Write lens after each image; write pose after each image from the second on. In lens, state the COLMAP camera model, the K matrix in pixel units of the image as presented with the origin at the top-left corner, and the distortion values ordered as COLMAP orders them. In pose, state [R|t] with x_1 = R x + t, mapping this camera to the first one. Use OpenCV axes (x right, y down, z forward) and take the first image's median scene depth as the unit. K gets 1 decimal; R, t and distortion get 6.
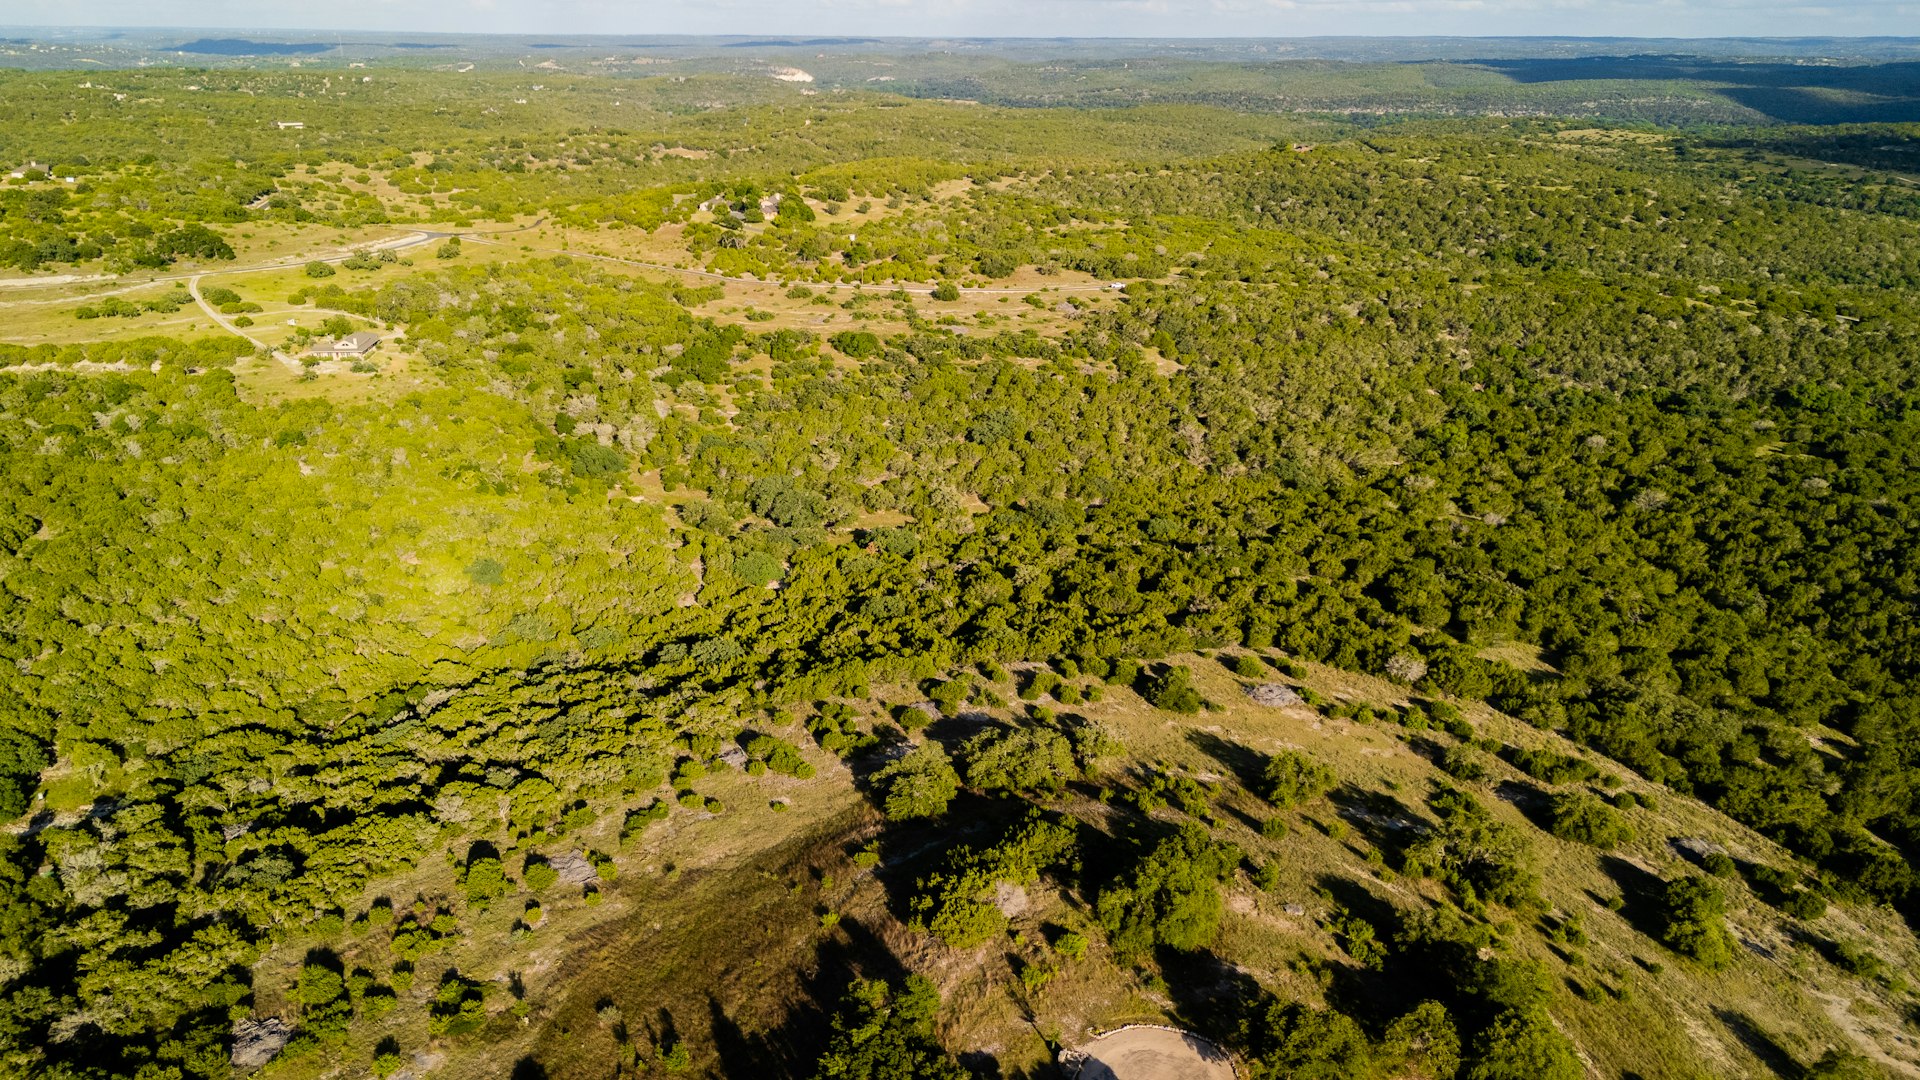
lens RADIAL K [[1402.8, 0, 965.8], [0, 1402.8, 532.6], [0, 0, 1]] dist [0.042228, -0.034876]
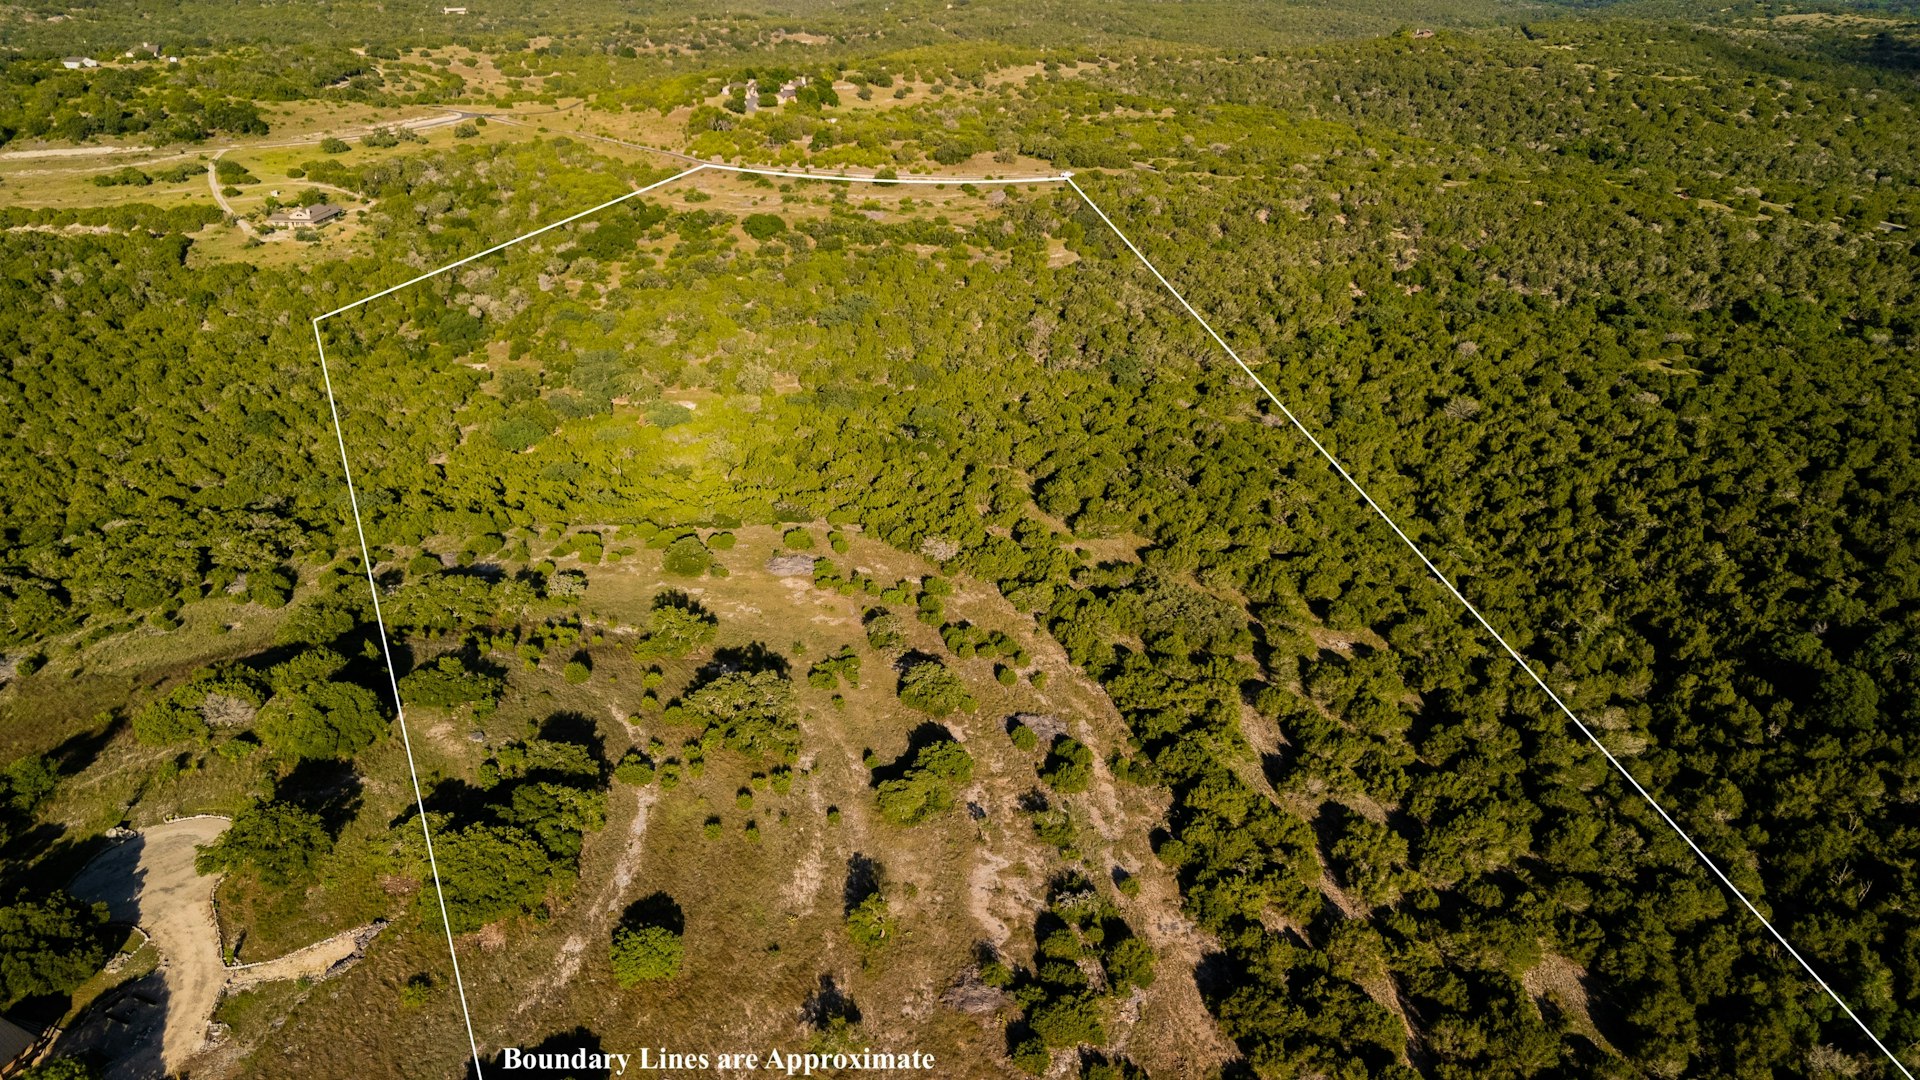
lens RADIAL K [[1402.8, 0, 965.8], [0, 1402.8, 532.6], [0, 0, 1]] dist [0.042228, -0.034876]
pose [[0.985485, 0.058734, -0.159281, 0.216909], [-0.047077, 0.995996, 0.075998, 0.002167], [0.163107, -0.067396, 0.984304, 0.003158]]
